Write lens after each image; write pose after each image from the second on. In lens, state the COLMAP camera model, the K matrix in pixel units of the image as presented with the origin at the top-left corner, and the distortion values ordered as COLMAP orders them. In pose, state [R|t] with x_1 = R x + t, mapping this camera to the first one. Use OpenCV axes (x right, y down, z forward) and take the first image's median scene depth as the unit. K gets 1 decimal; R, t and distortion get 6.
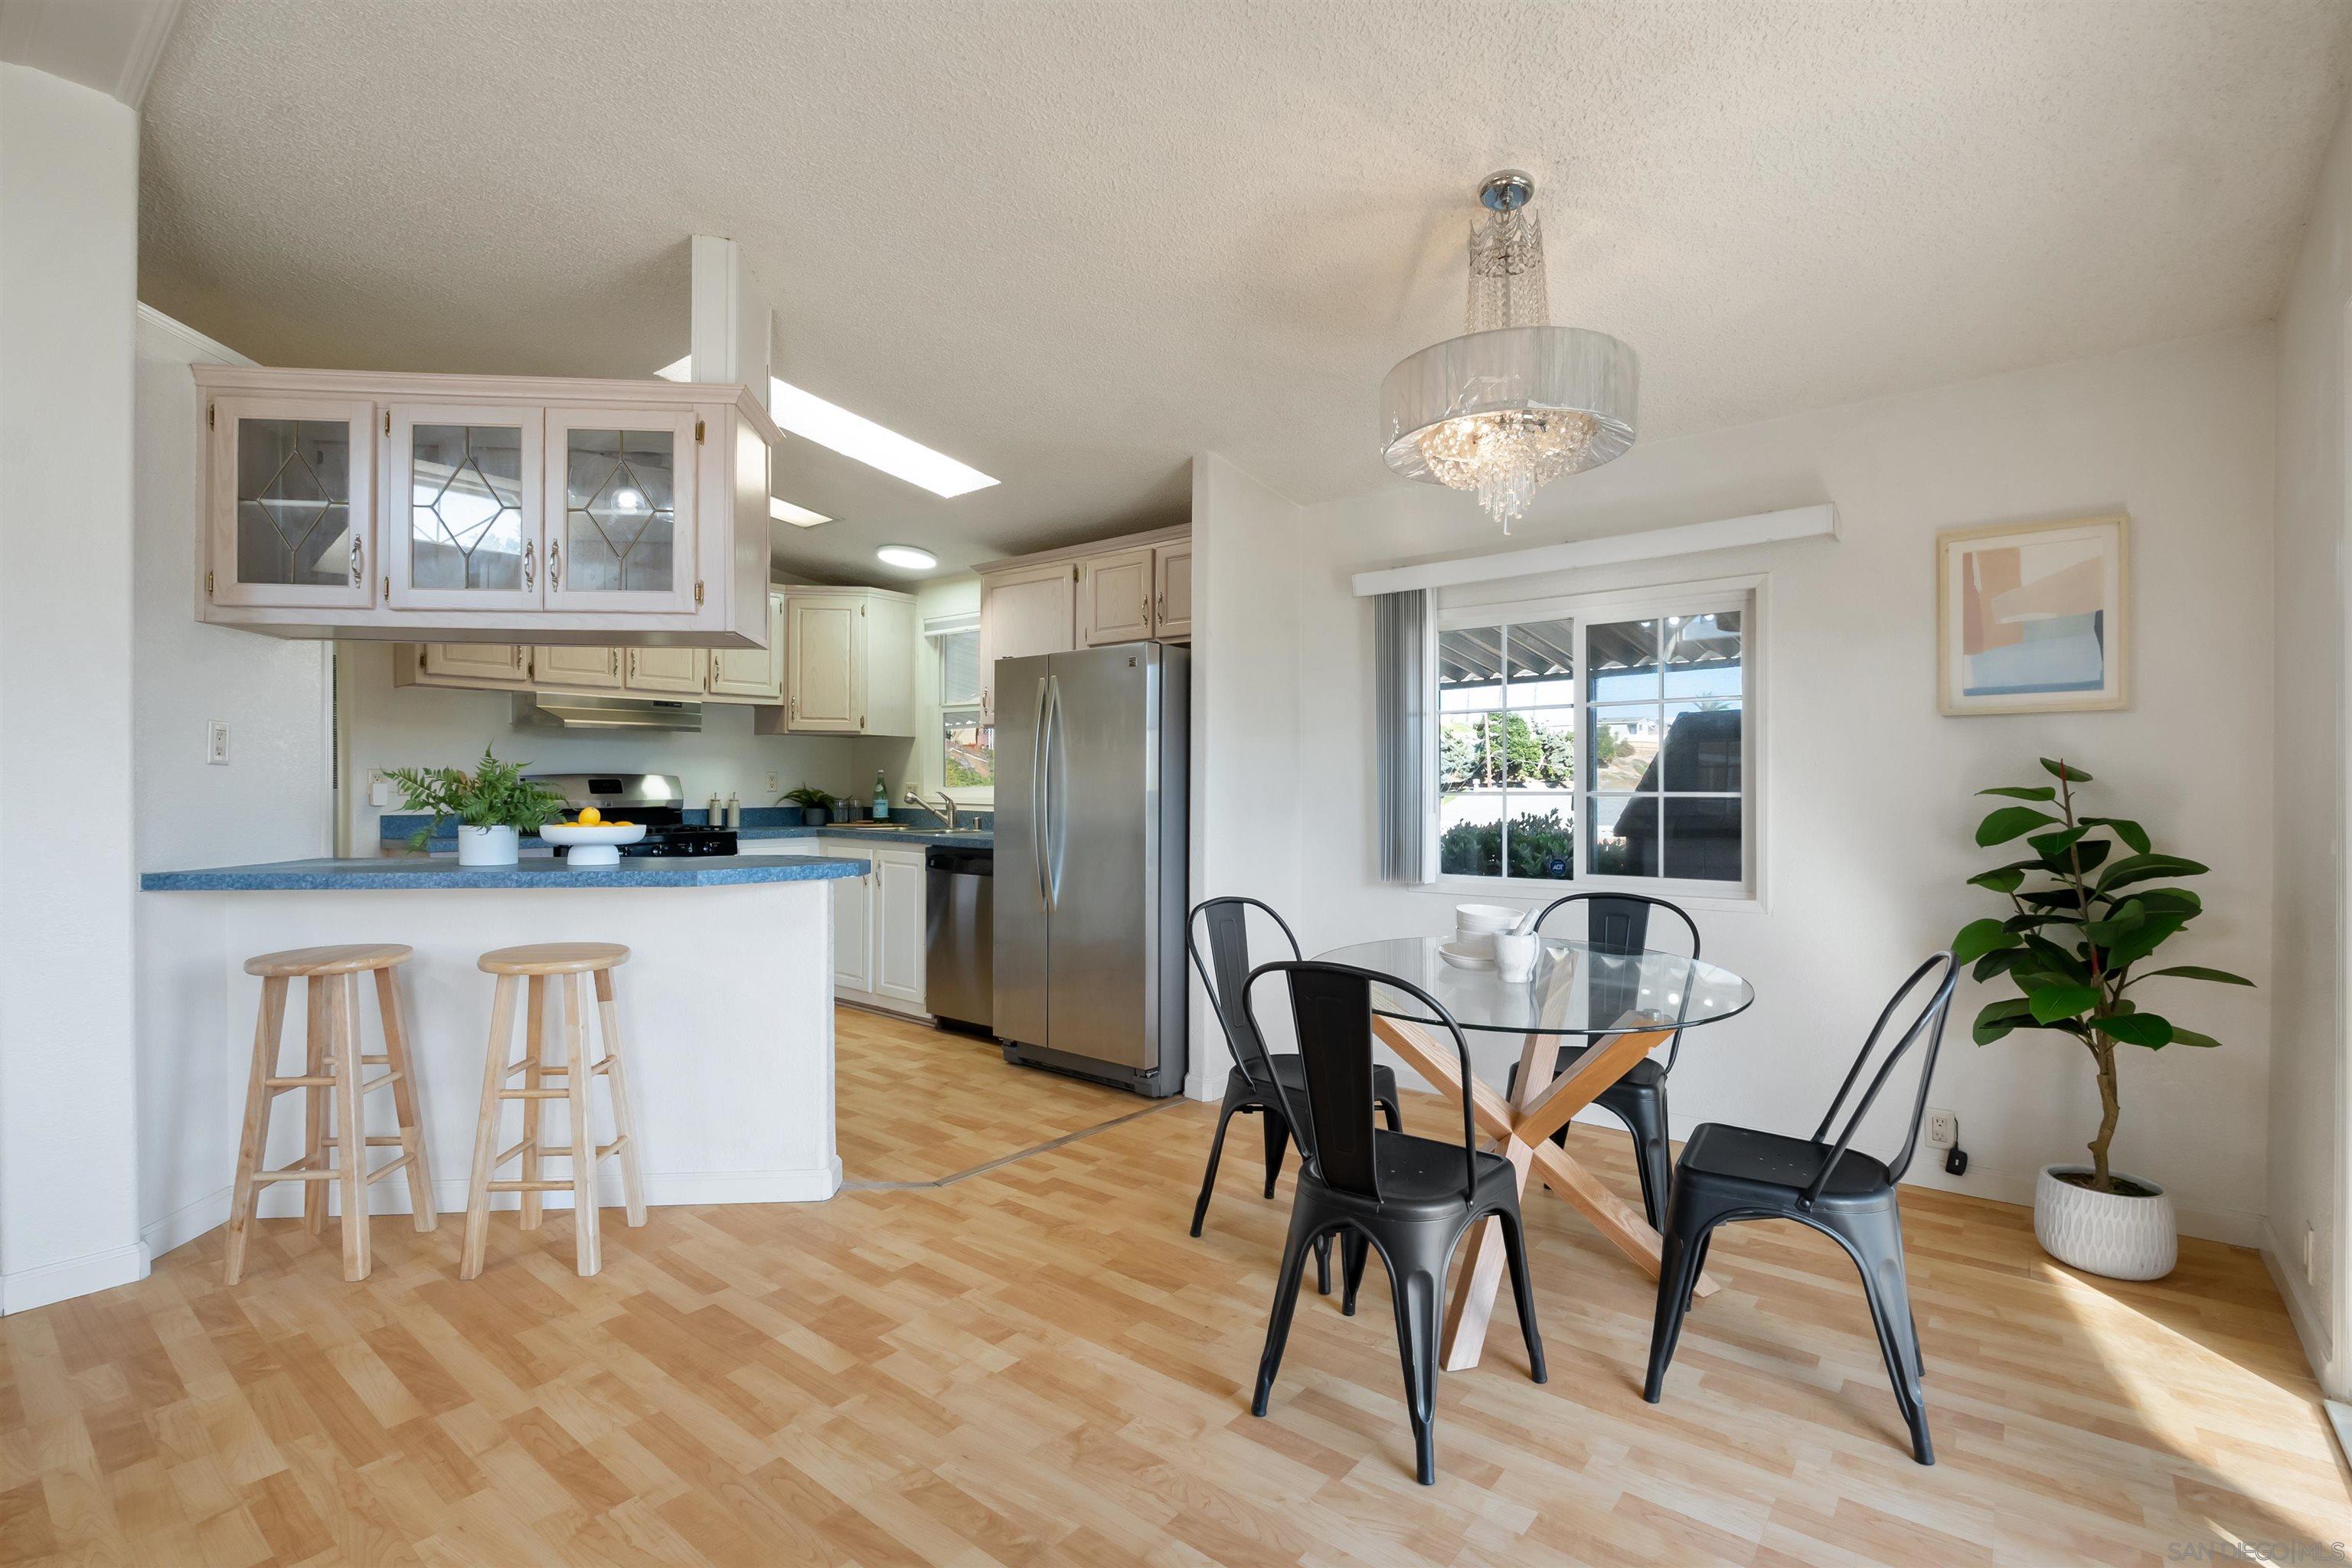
lens RADIAL K [[1074.4, 0, 1176.0], [0, 1074.4, 784.0], [0, 0, 1]] dist [-0.006926, -0.000291]
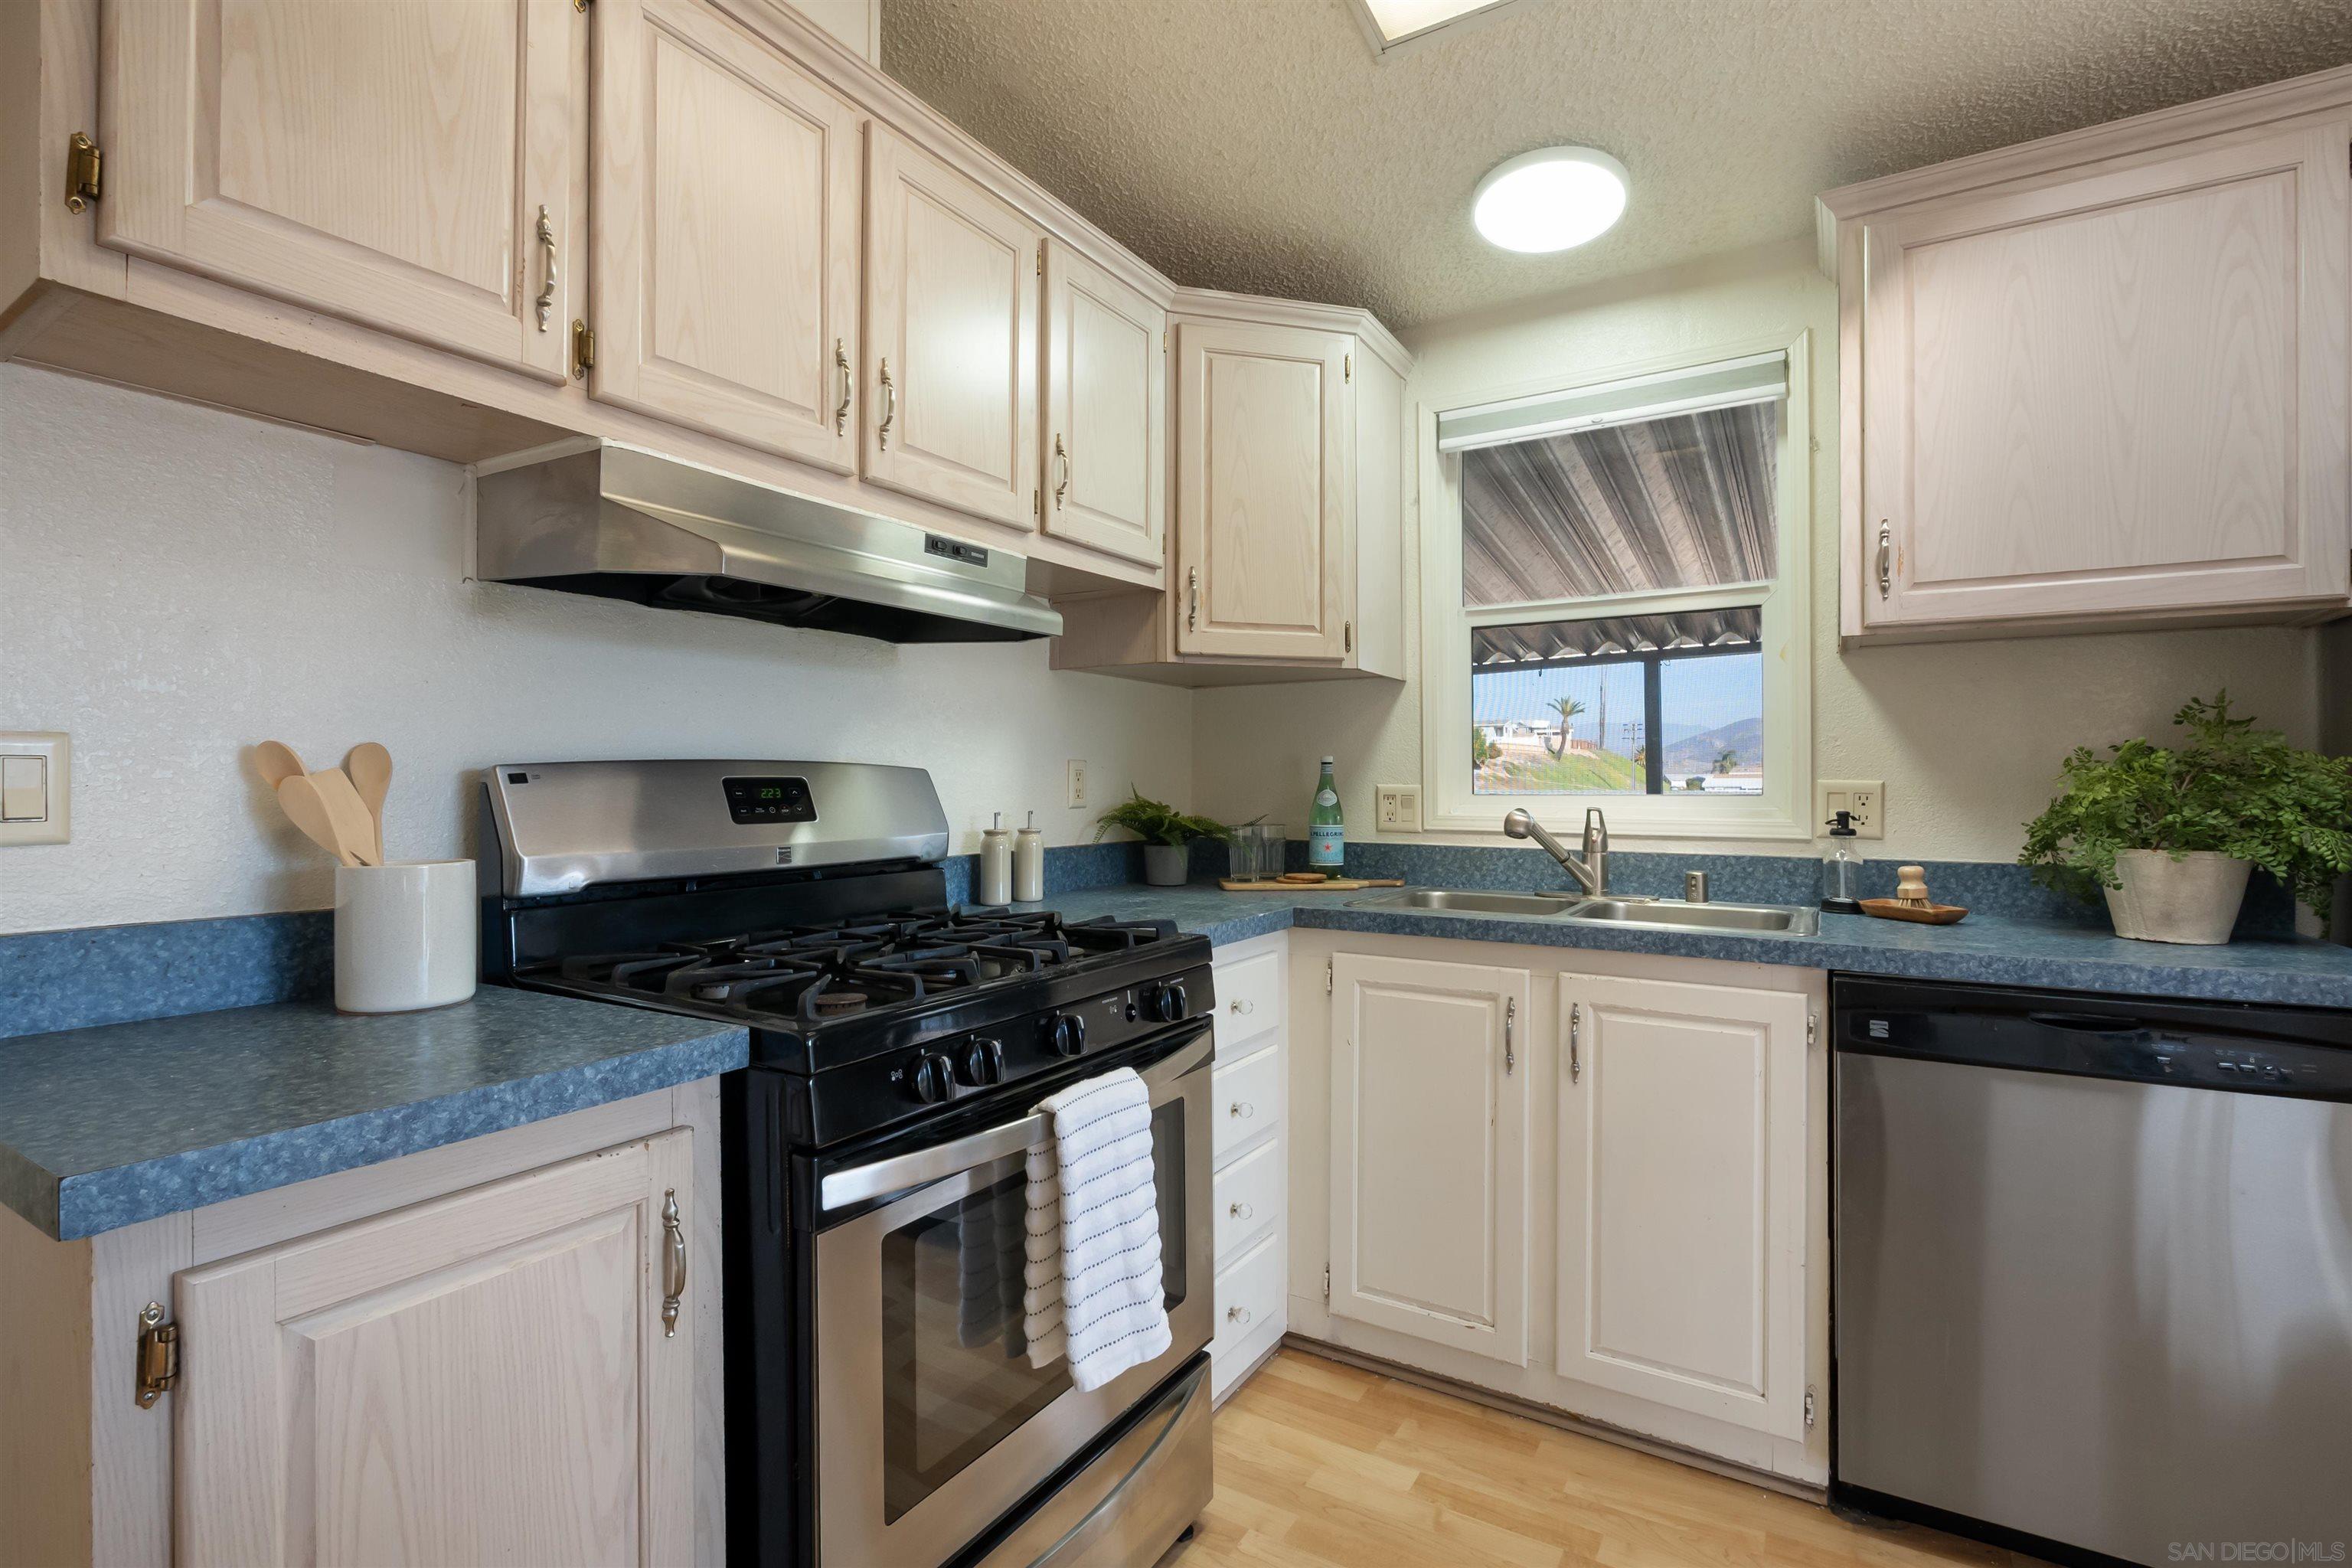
lens RADIAL K [[1069.6, 0, 1183.6], [0, 1069.6, 777.0], [0, 0, 1]] dist [-0.011192, 0.001585]
pose [[0.990557, -0.002711, 0.137077, -0.597710], [0.003900, 0.999957, -0.008404, -0.001408], [-0.137049, 0.008860, 0.990525, 0.880617]]
